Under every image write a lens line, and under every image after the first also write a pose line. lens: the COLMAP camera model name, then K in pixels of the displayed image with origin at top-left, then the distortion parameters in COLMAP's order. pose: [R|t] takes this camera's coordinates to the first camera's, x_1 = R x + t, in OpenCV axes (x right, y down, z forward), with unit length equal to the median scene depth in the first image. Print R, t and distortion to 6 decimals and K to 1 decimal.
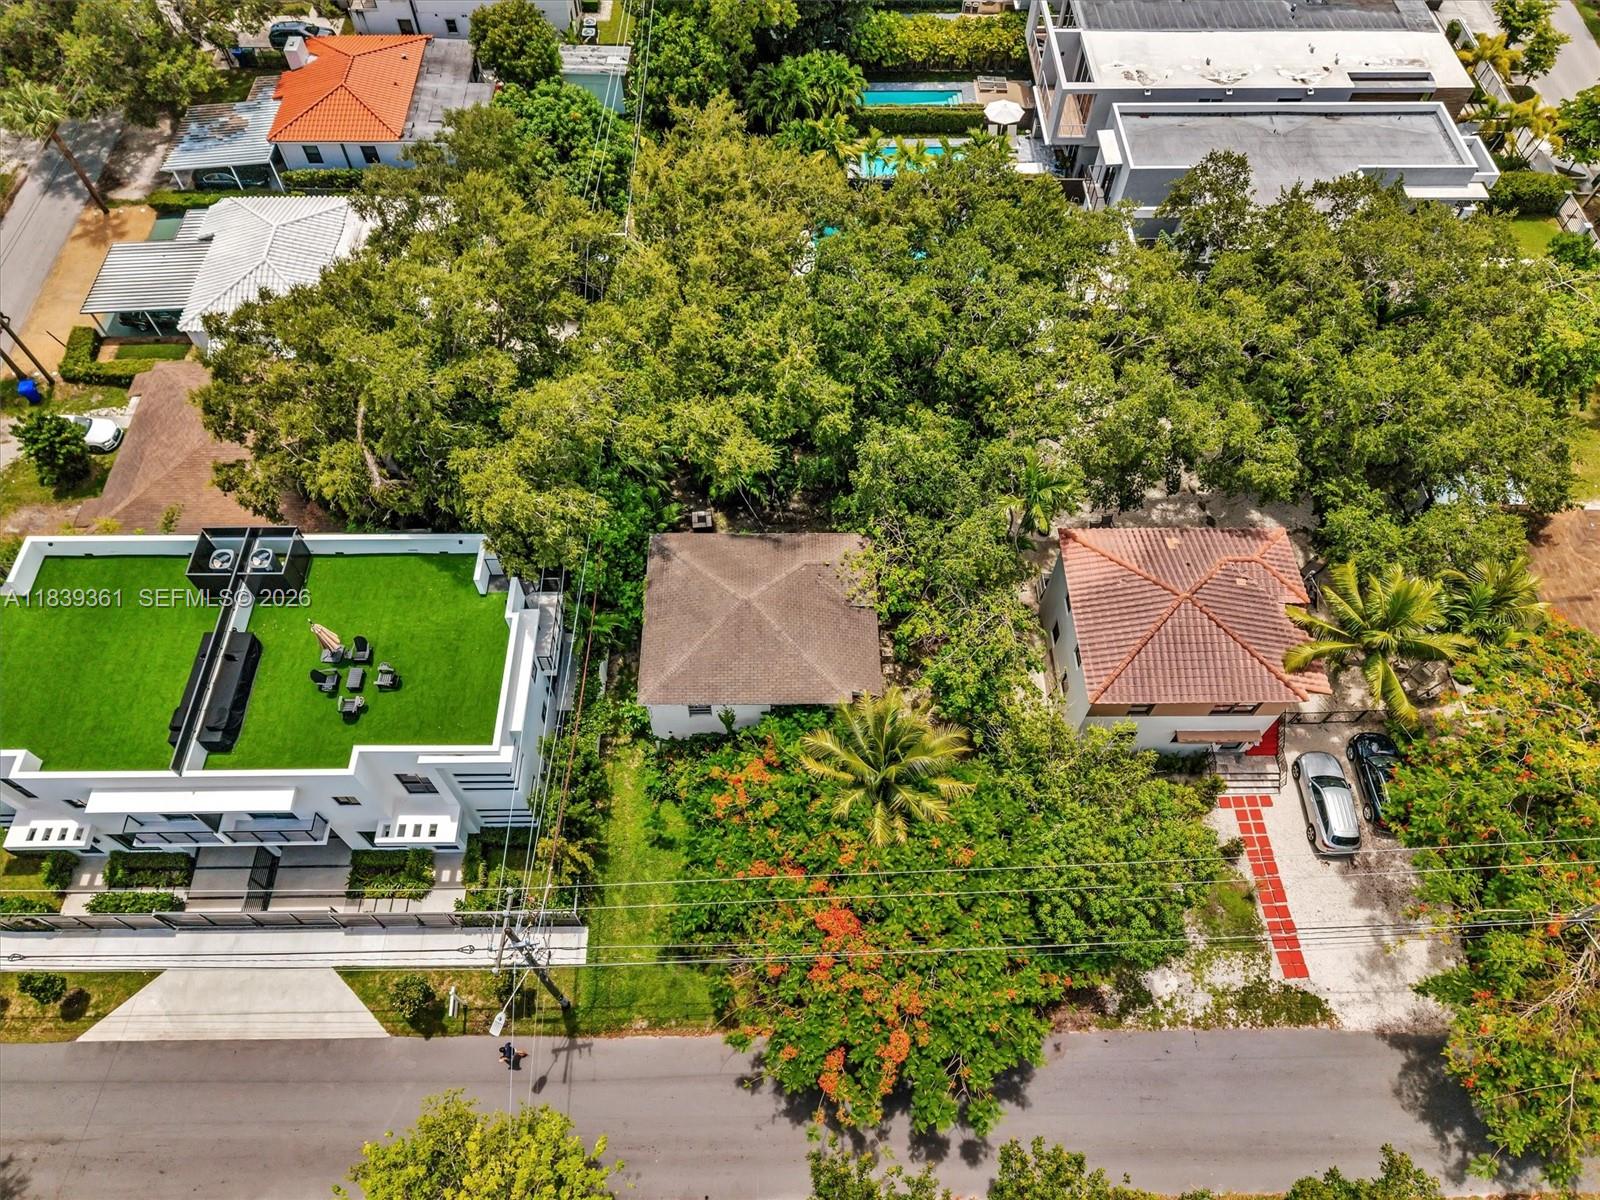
lens RADIAL K [[1080.2, 0, 790.5], [0, 1080.2, 600.5], [0, 0, 1]] dist [0.016423, -0.018054]
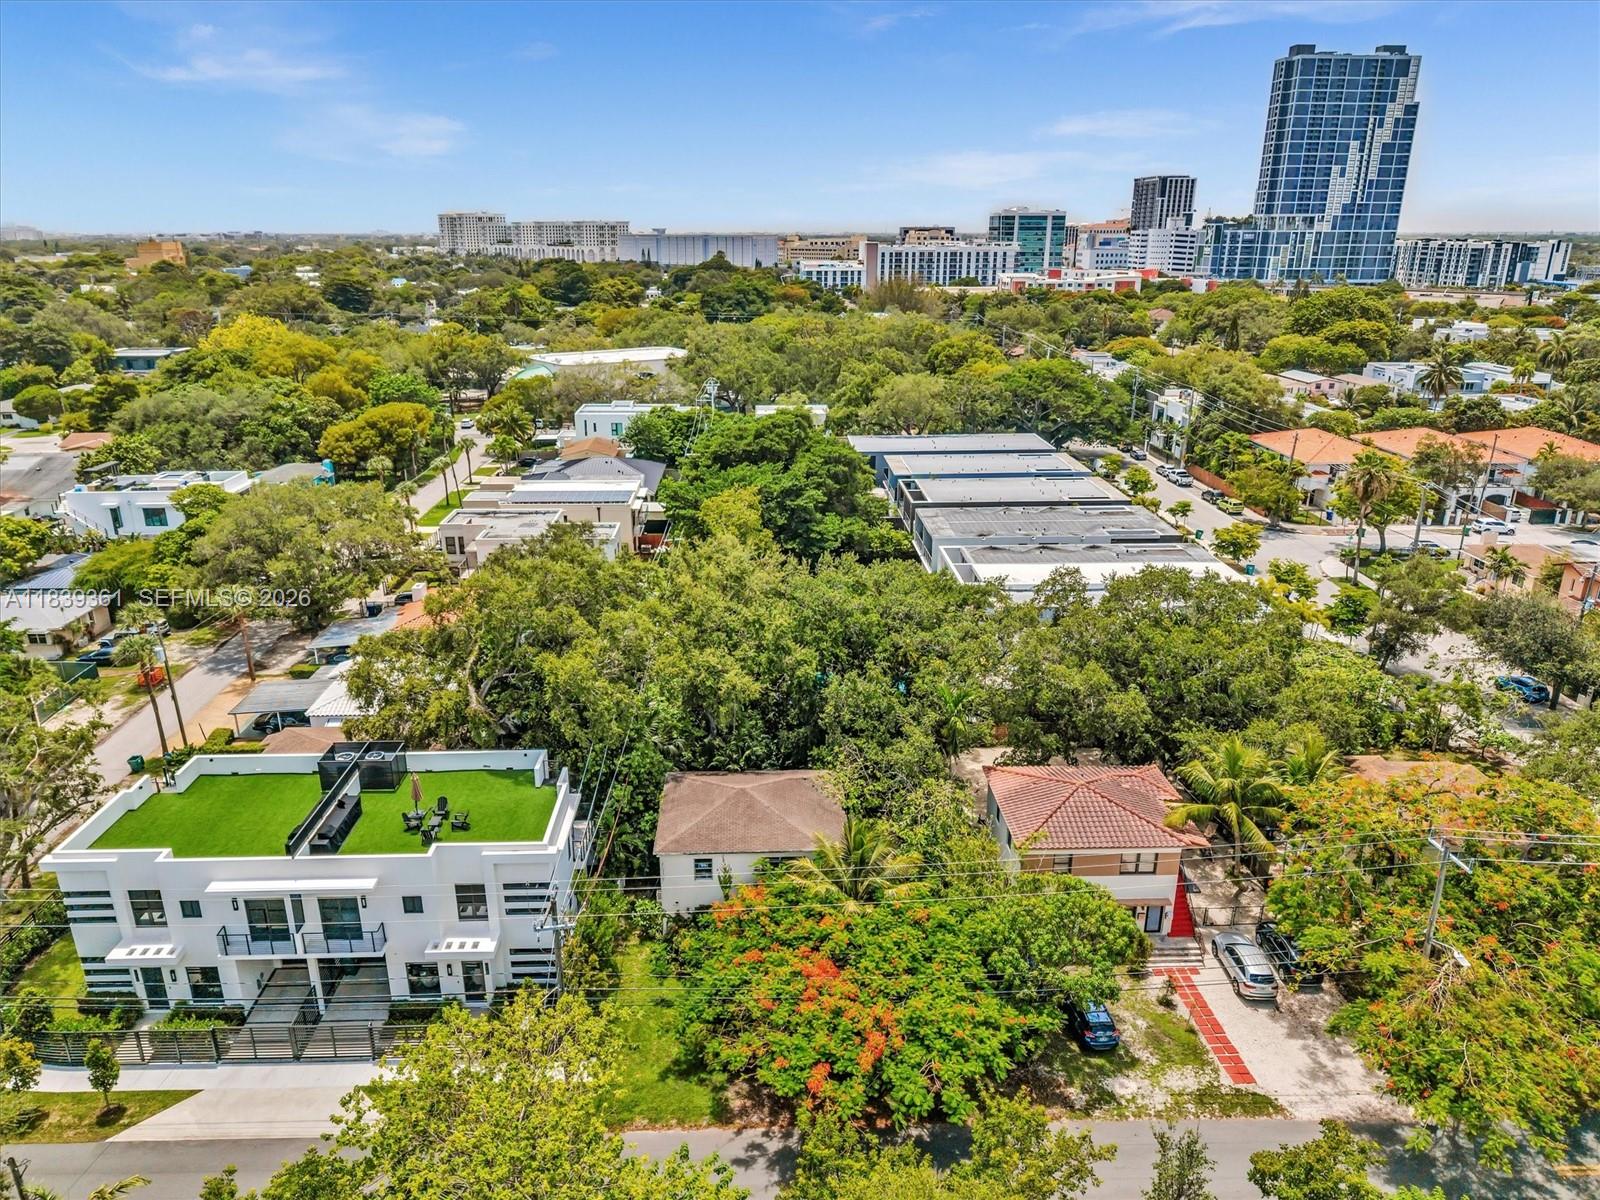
lens RADIAL K [[1124.3, 0, 790.4], [0, 1124.3, 605.3], [0, 0, 1]] dist [0.001153, -0.007236]
pose [[0.999757, -0.010838, 0.019211, -0.006852], [0.020597, 0.770414, -0.637211, 0.689680], [-0.007894, 0.637451, 0.770450, -0.173688]]
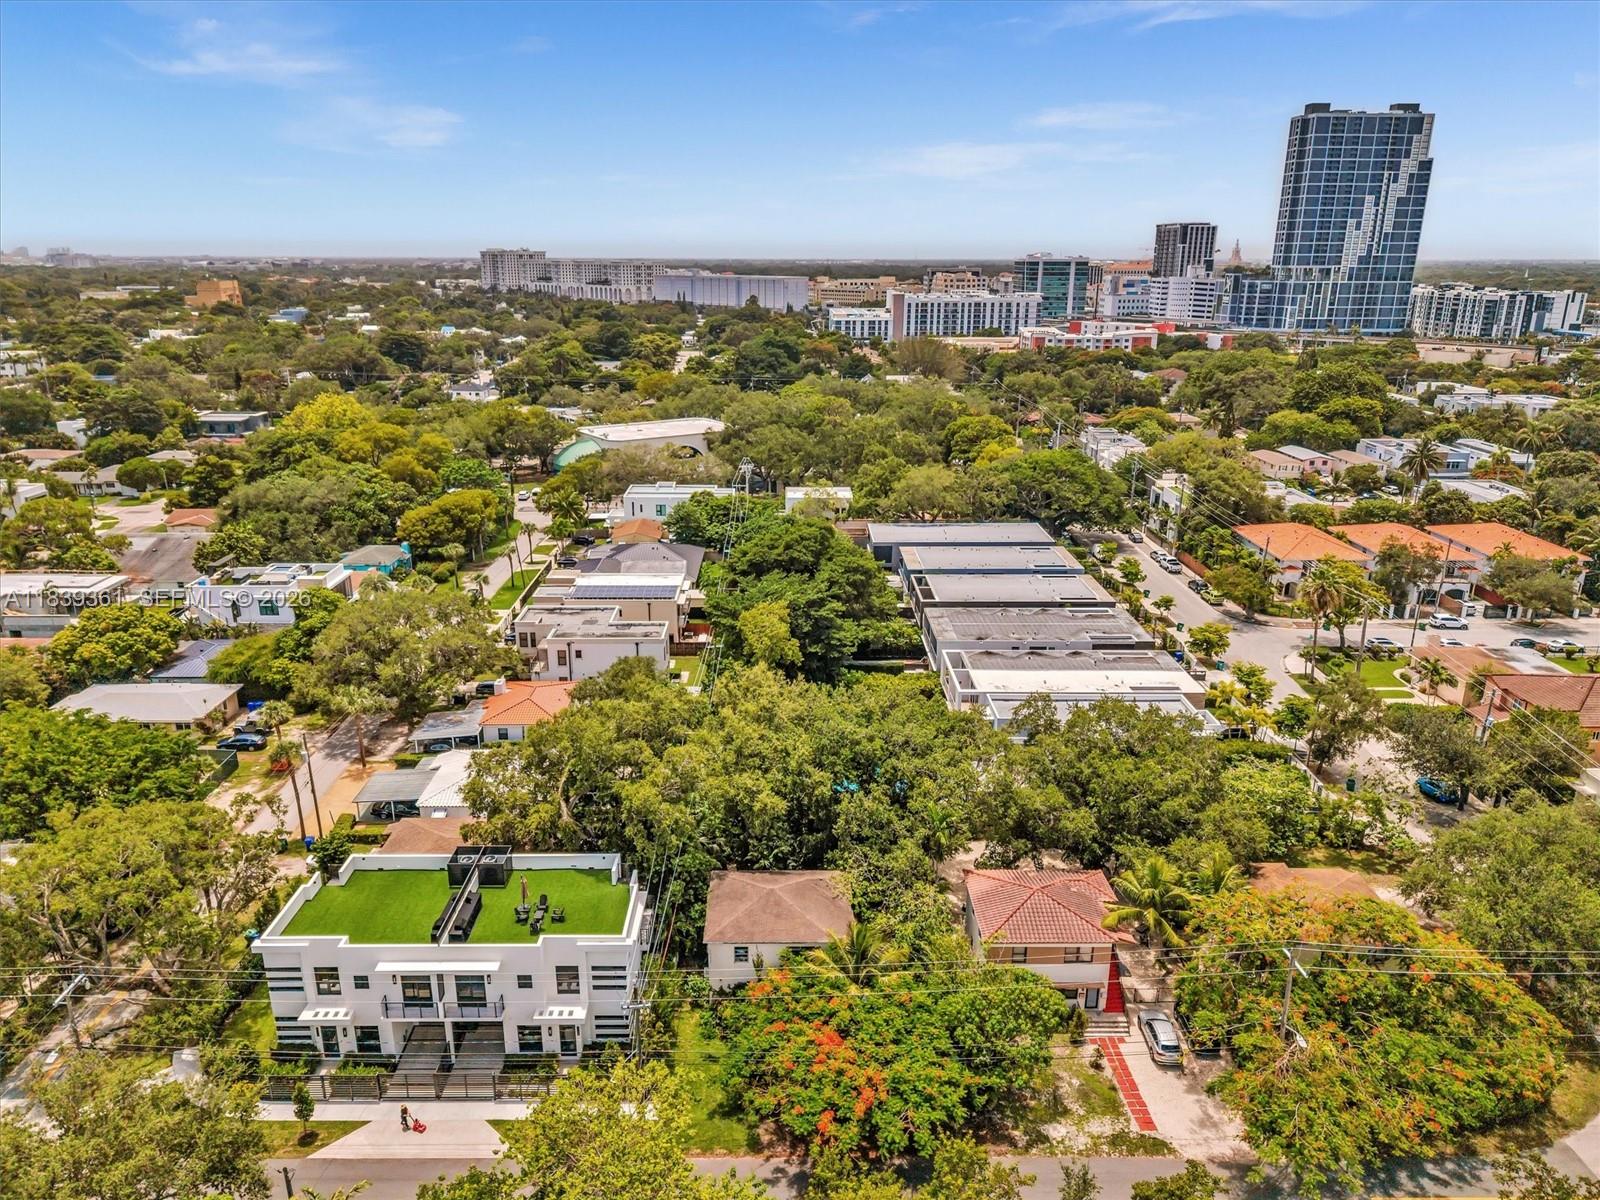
lens RADIAL K [[1138.7, 0, 790.7], [0, 1138.7, 582.5], [0, 0, 1]] dist [-0.000352, 0.000072]
pose [[0.999982, -0.001605, -0.005729, -0.001166], [-0.002587, 0.749802, -0.661658, 0.807537], [0.005358, 0.661661, 0.749784, -0.626444]]
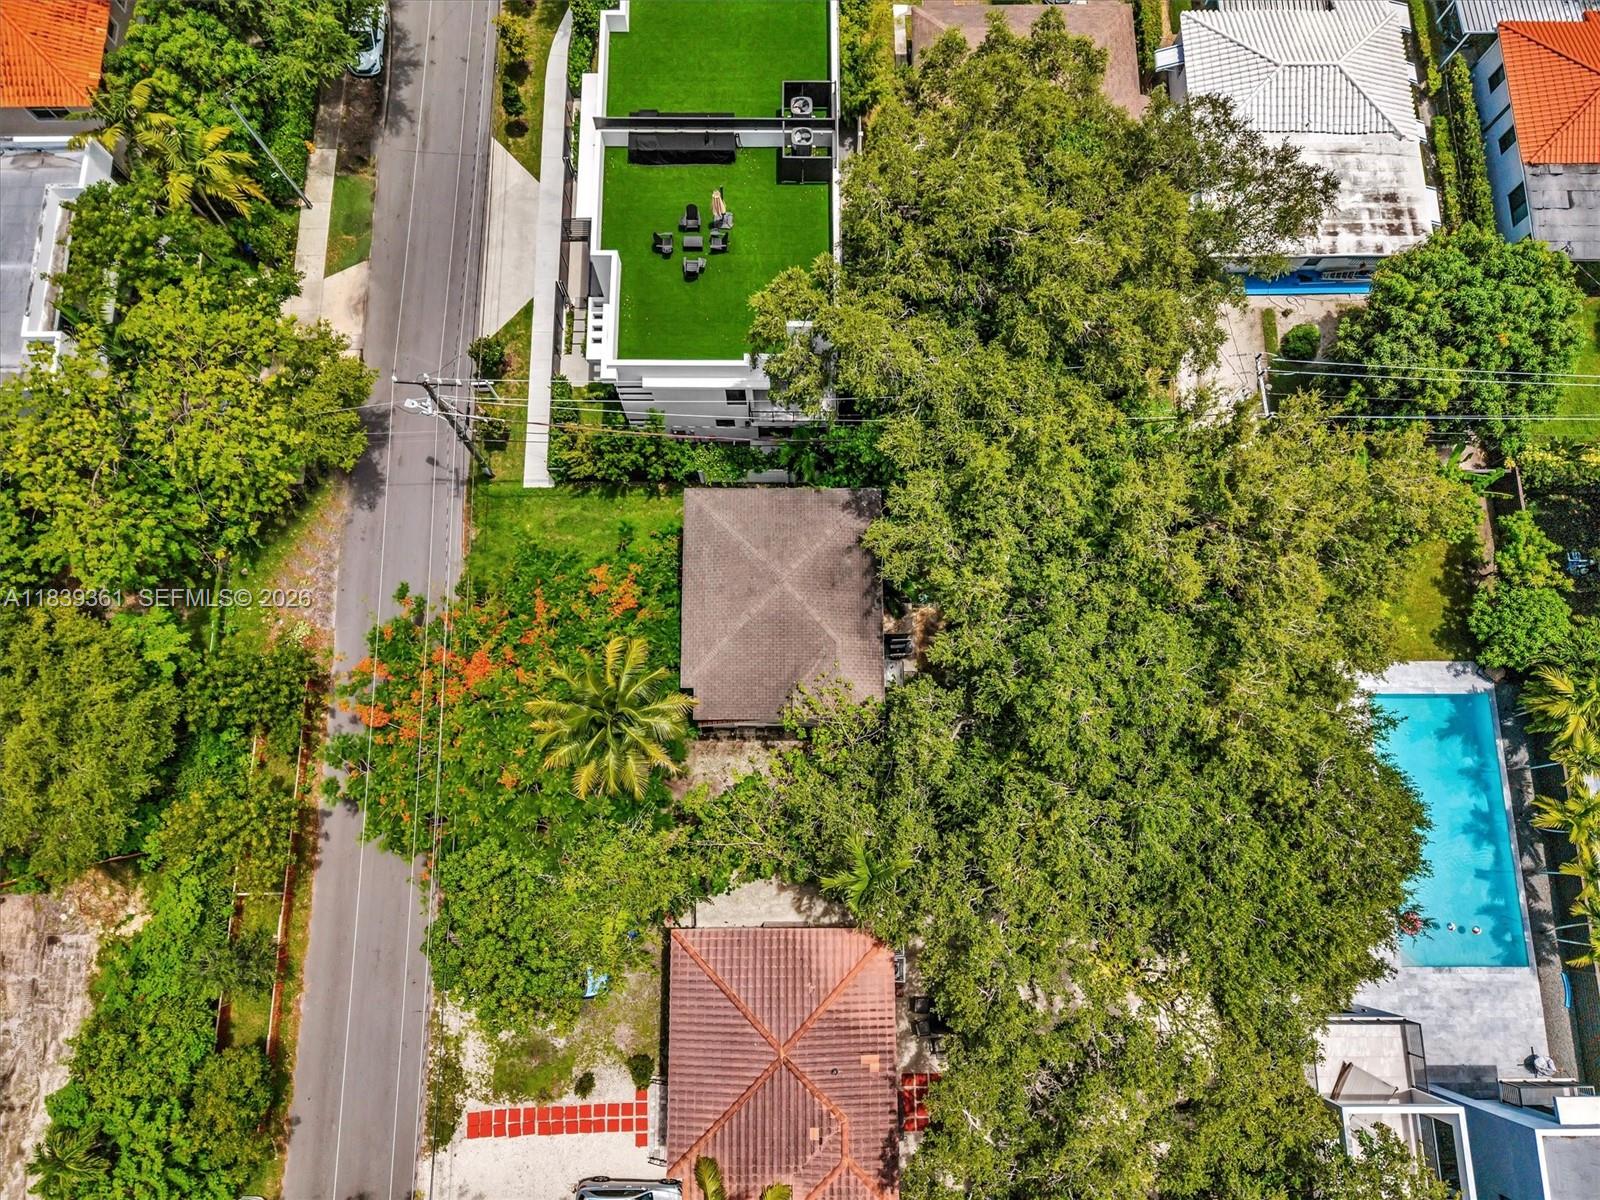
lens RADIAL K [[1080.2, 0, 790.5], [0, 1080.2, 600.5], [0, 0, 1]] dist [0.016423, -0.018054]
pose [[-0.010990, 0.972007, -0.234696, 0.213914], [-0.845384, 0.116322, 0.521340, -0.531957], [0.534046, 0.204137, 0.820441, 0.194876]]
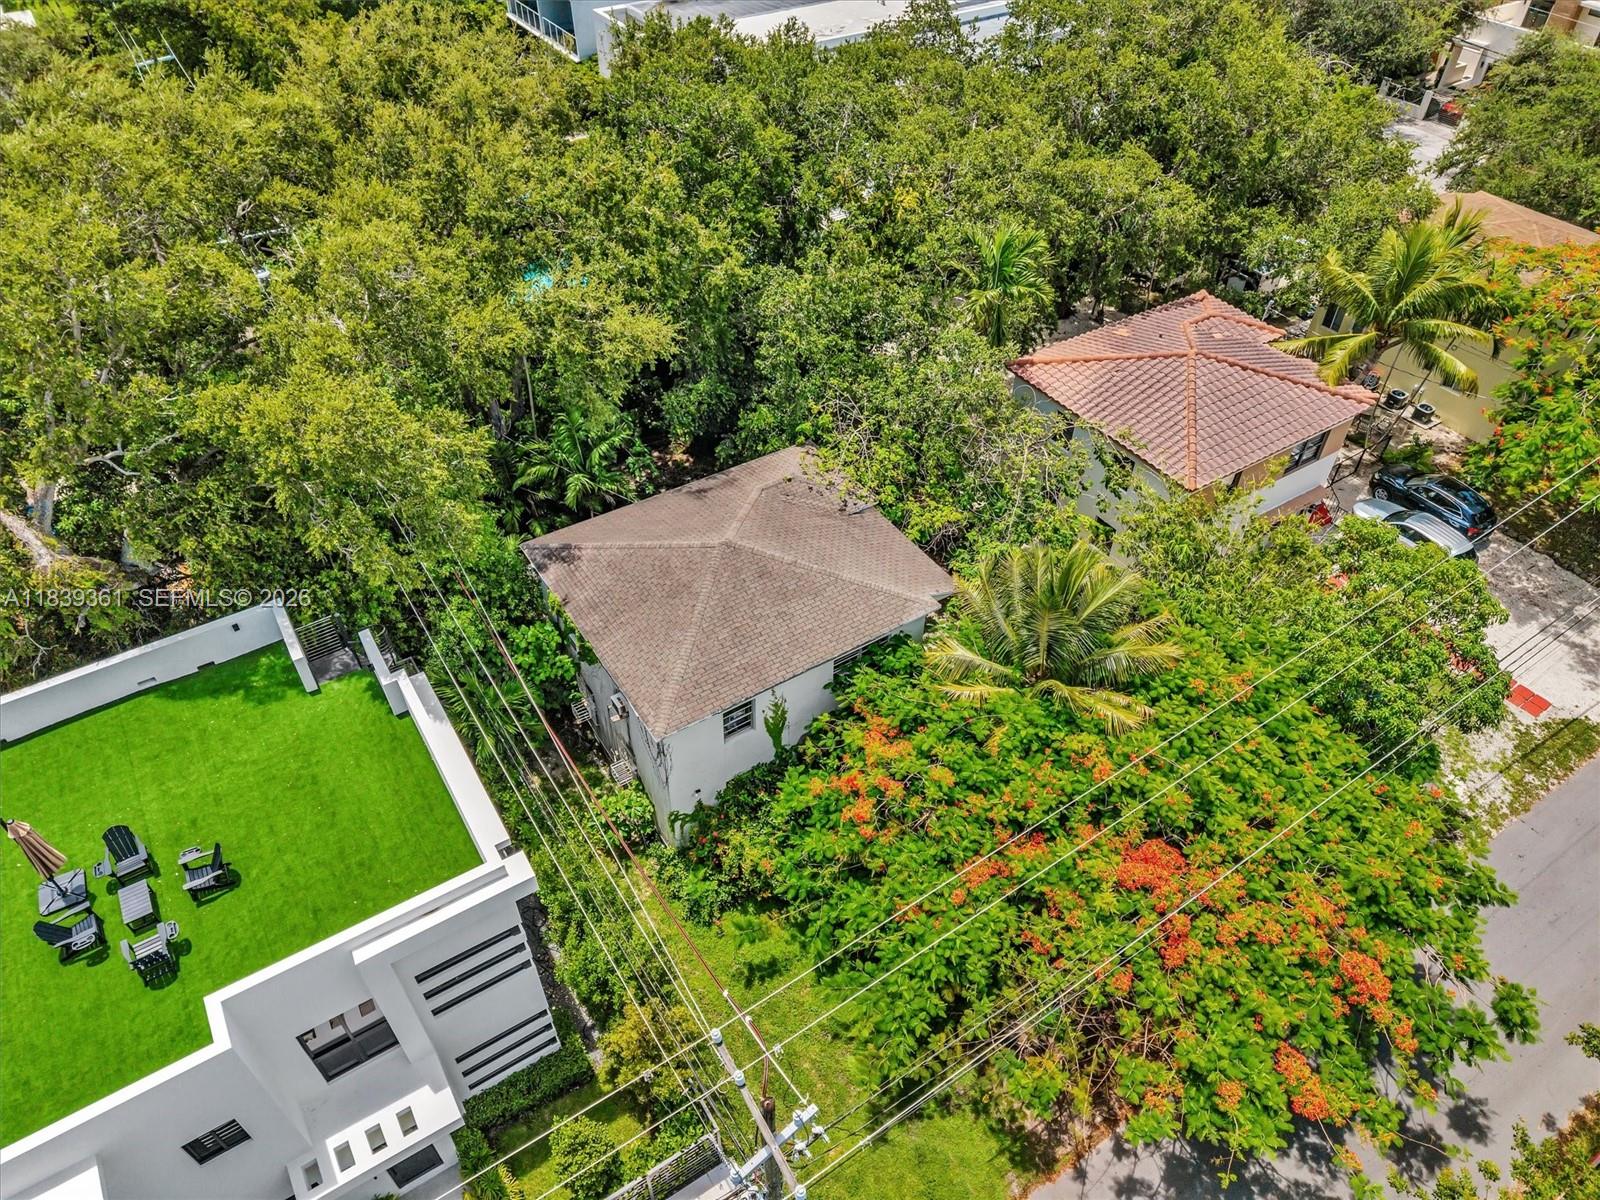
lens RADIAL K [[1080.2, 0, 790.5], [0, 1080.2, 600.5], [0, 0, 1]] dist [0.016423, -0.018054]
pose [[0.846998, -0.366870, 0.384708, -0.275193], [0.454307, 0.875341, -0.165480, 0.158452], [-0.276041, 0.314937, 0.908084, 0.407196]]
